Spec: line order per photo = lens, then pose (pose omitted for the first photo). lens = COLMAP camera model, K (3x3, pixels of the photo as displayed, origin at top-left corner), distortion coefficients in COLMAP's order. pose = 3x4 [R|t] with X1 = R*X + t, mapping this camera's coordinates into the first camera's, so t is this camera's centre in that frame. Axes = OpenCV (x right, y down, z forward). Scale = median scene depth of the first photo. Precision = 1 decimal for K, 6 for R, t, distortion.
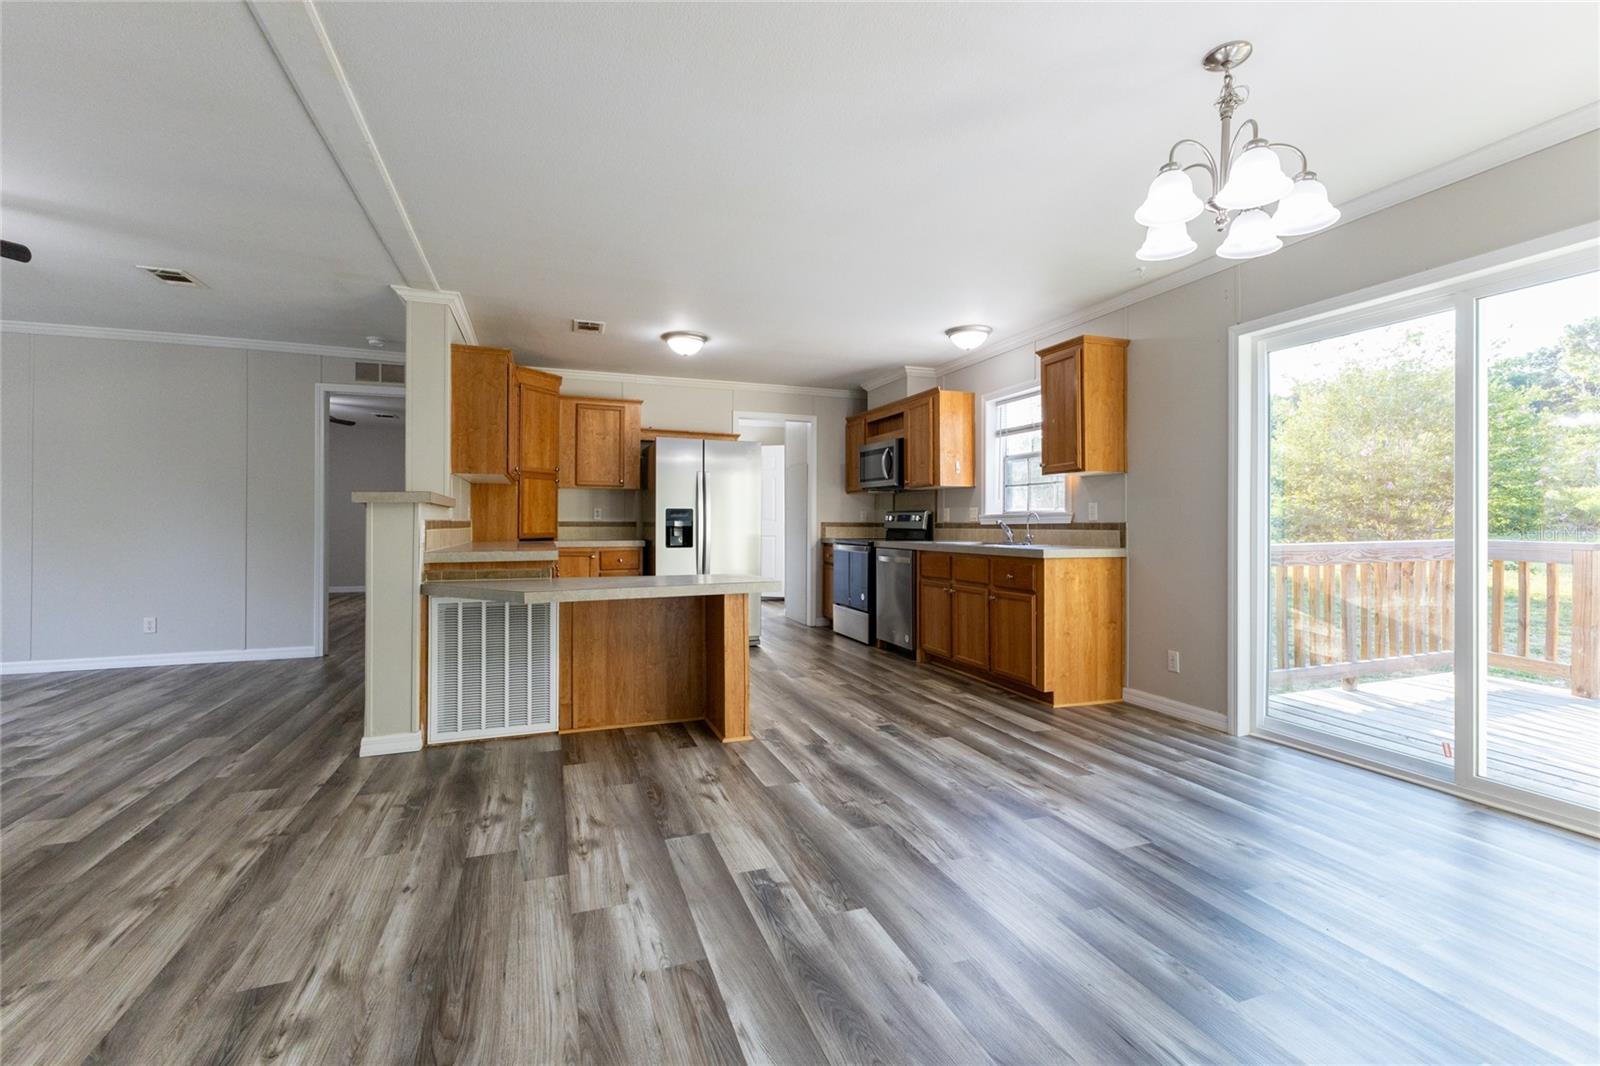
lens RADIAL K [[694.3, 0, 804.0], [0, 694.3, 527.1], [0, 0, 1]] dist [0.015379, -0.004683]
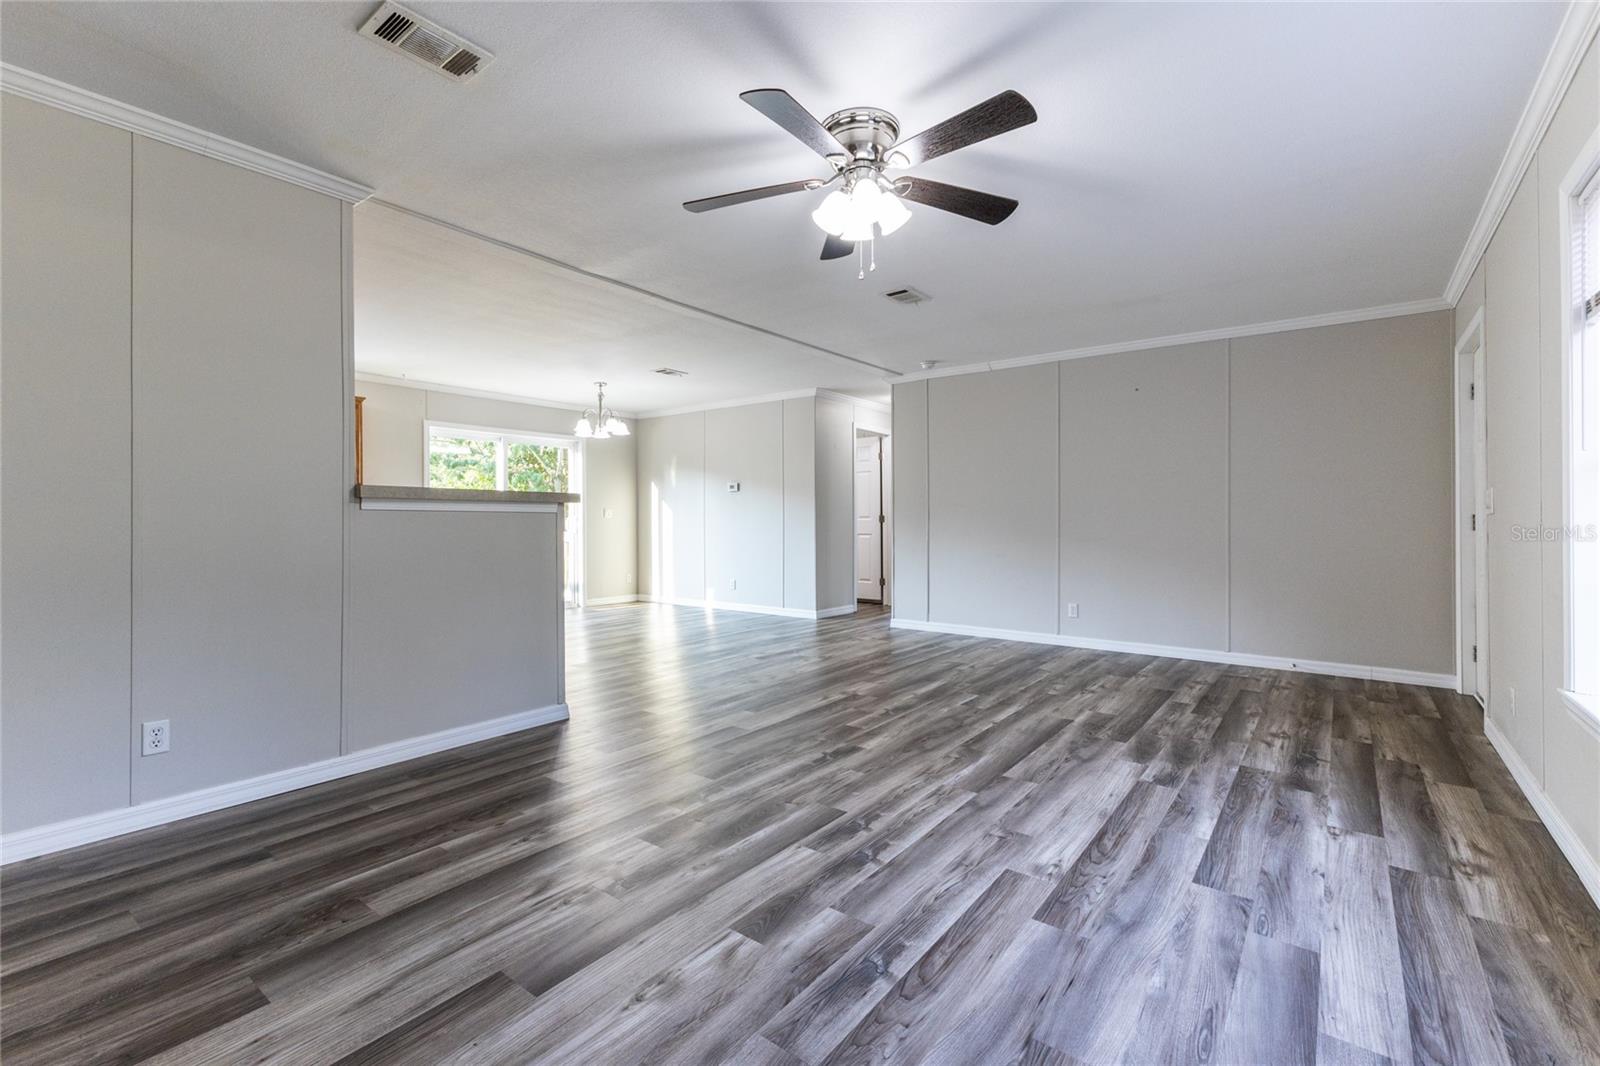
lens RADIAL K [[694.3, 0, 810.2], [0, 694.3, 530.5], [0, 0, 1]] dist [0.015379, -0.004683]
pose [[-0.540193, -0.012597, 0.841447, -1.470780], [0.005088, 0.999821, 0.018235, -0.004388], [-0.841526, 0.014132, -0.540032, 1.029578]]
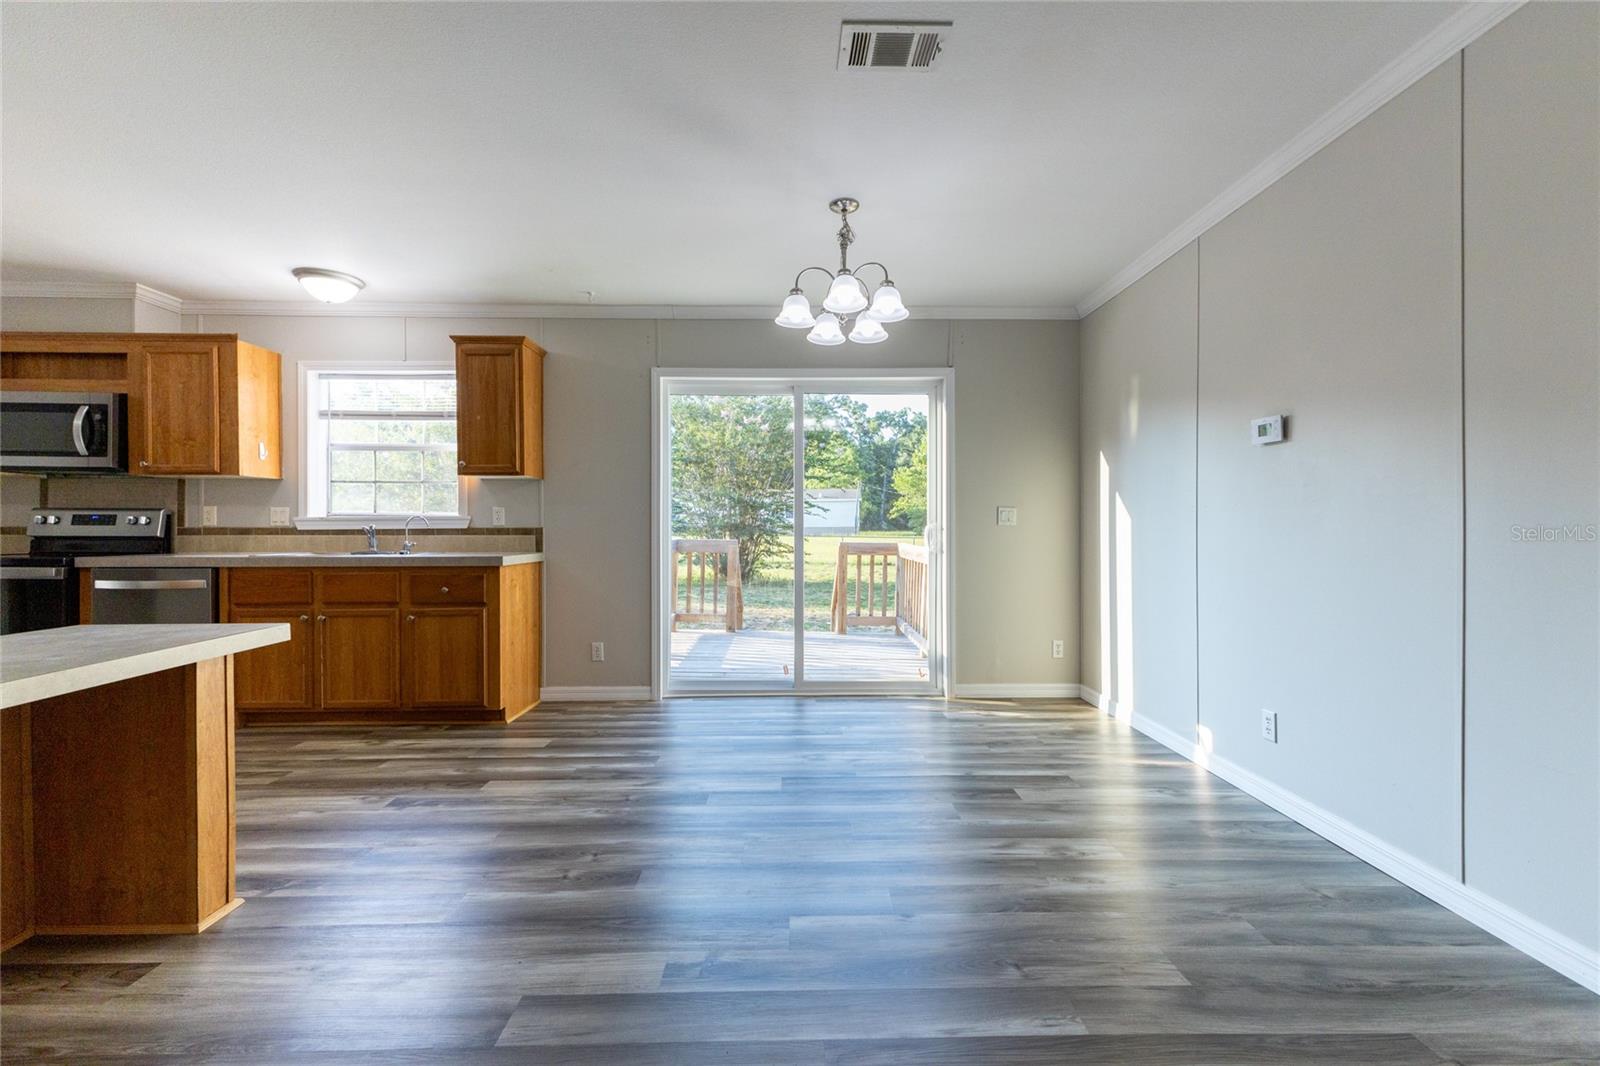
lens RADIAL K [[694.3, 0, 804.2], [0, 694.3, 529.9], [0, 0, 1]] dist [0.015379, -0.004683]
pose [[0.326670, -0.002707, 0.945135, -0.407697], [0.004764, 0.999988, 0.001218, -0.002653], [-0.945126, 0.004105, 0.326679, 0.316097]]
